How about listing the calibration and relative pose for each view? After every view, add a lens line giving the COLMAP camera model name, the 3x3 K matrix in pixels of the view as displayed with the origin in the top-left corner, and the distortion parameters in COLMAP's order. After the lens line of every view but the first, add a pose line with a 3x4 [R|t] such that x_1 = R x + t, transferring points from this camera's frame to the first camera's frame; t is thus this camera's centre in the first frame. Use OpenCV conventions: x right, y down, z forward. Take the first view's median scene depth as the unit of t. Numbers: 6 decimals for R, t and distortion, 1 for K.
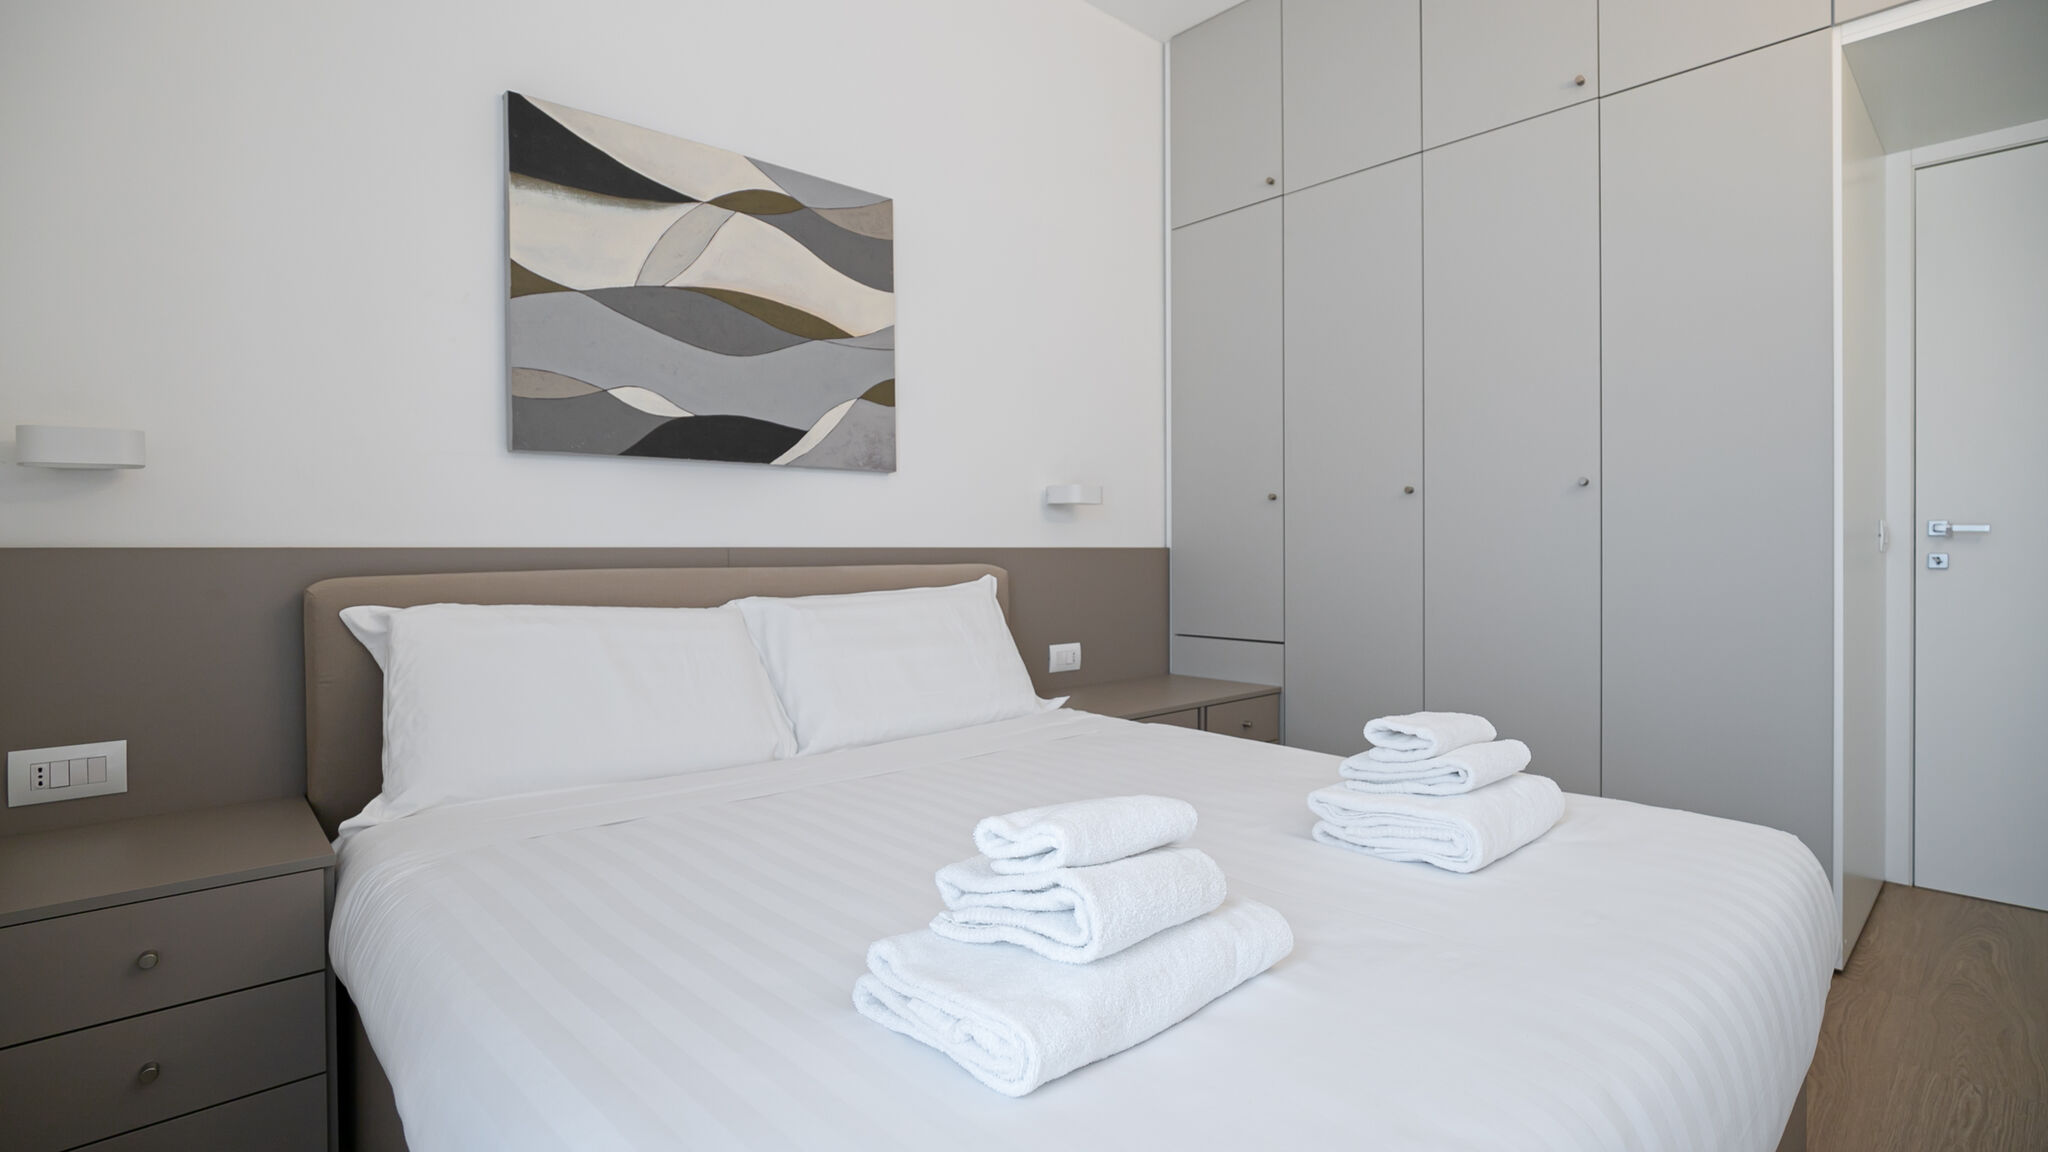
lens RADIAL K [[933.9, 0, 1074.0], [0, 933.9, 571.3], [0, 0, 1]] dist [-0.014189, 0.004387]
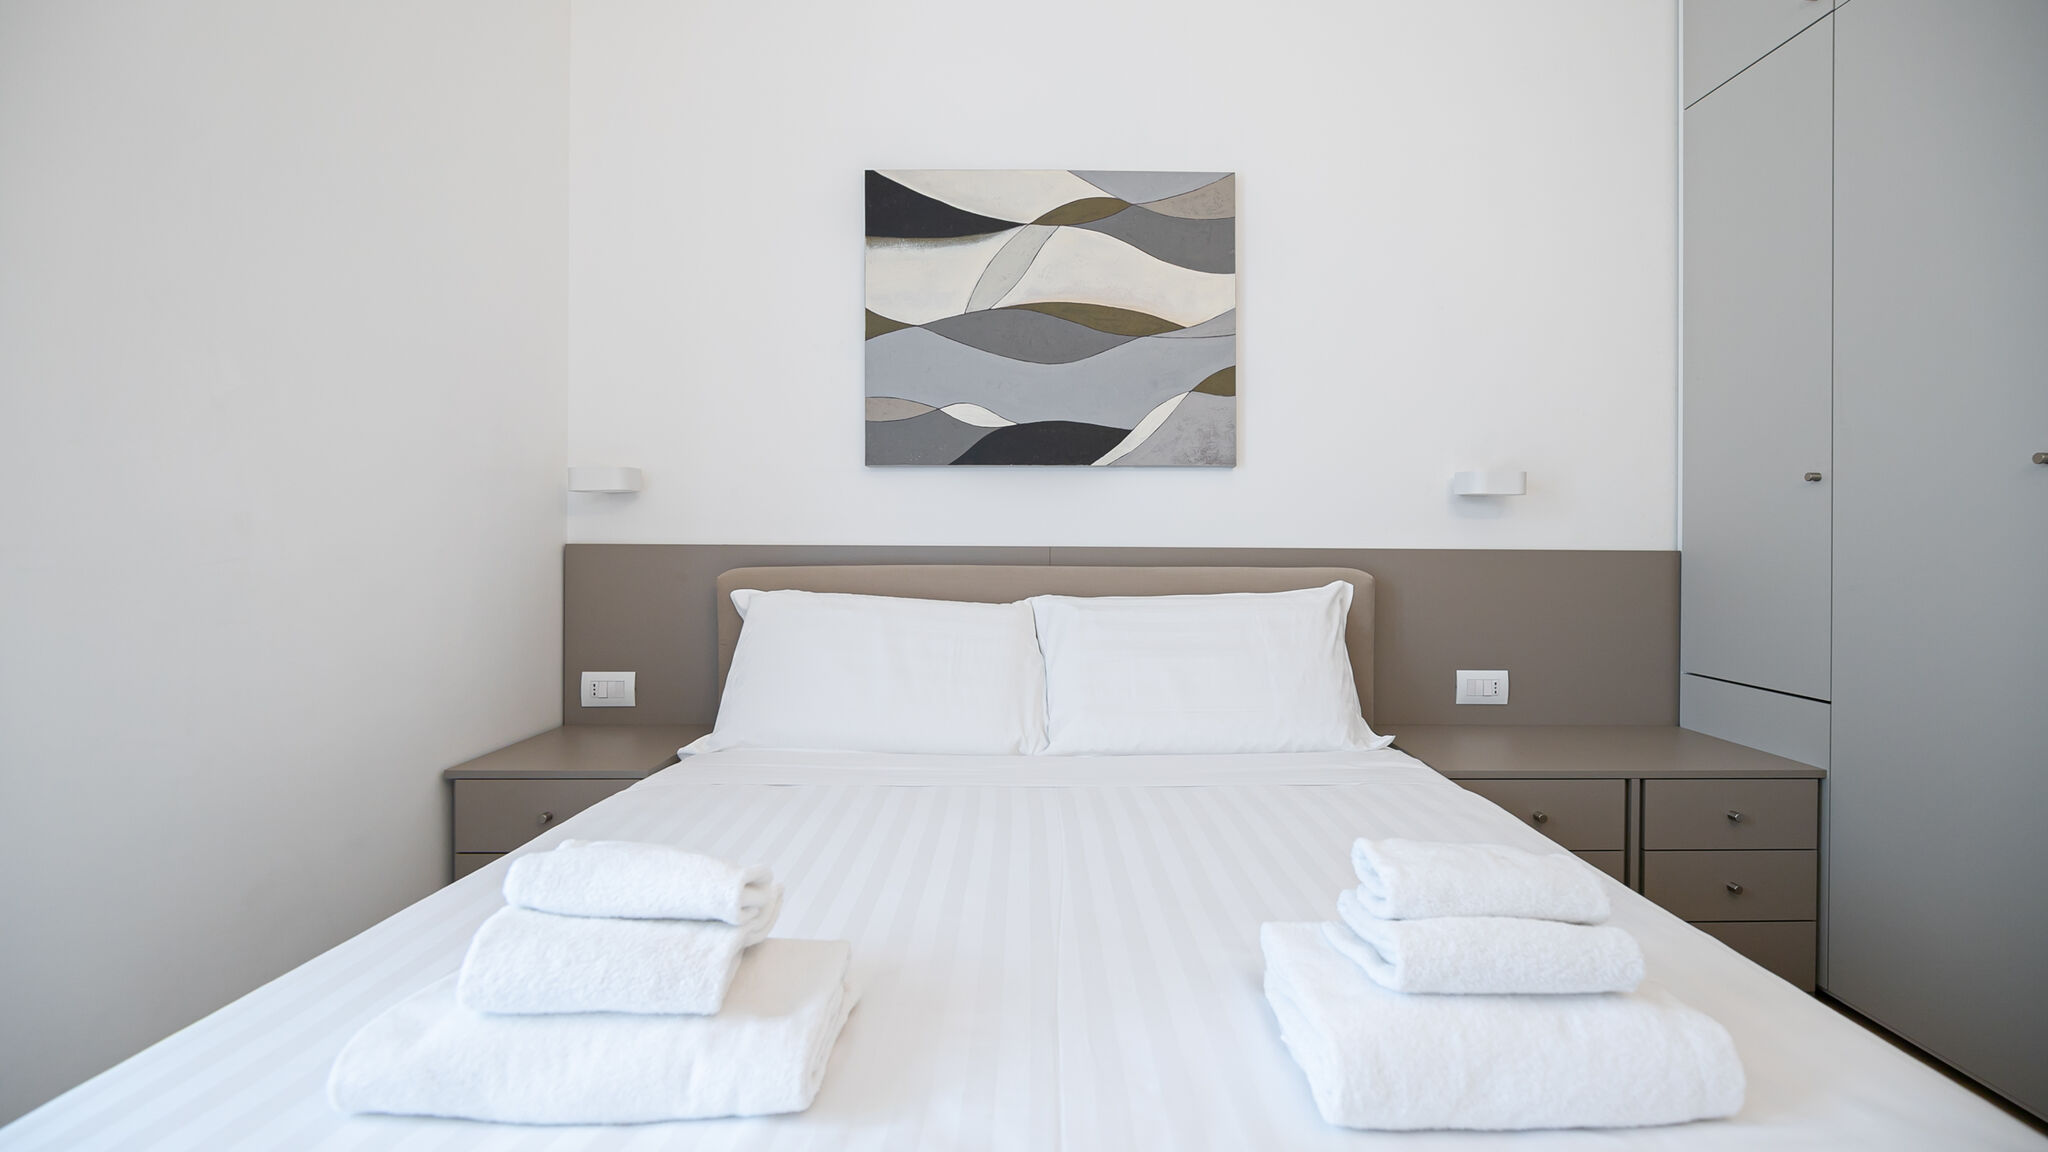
lens RADIAL K [[933.9, 0, 1040.5], [0, 933.9, 557.7], [0, 0, 1]] dist [-0.014189, 0.004387]
pose [[0.743536, 0.020026, -0.668396, 0.301072], [-0.023802, 0.999711, 0.003474, -0.015408], [0.668272, 0.013326, 0.743798, 0.194220]]
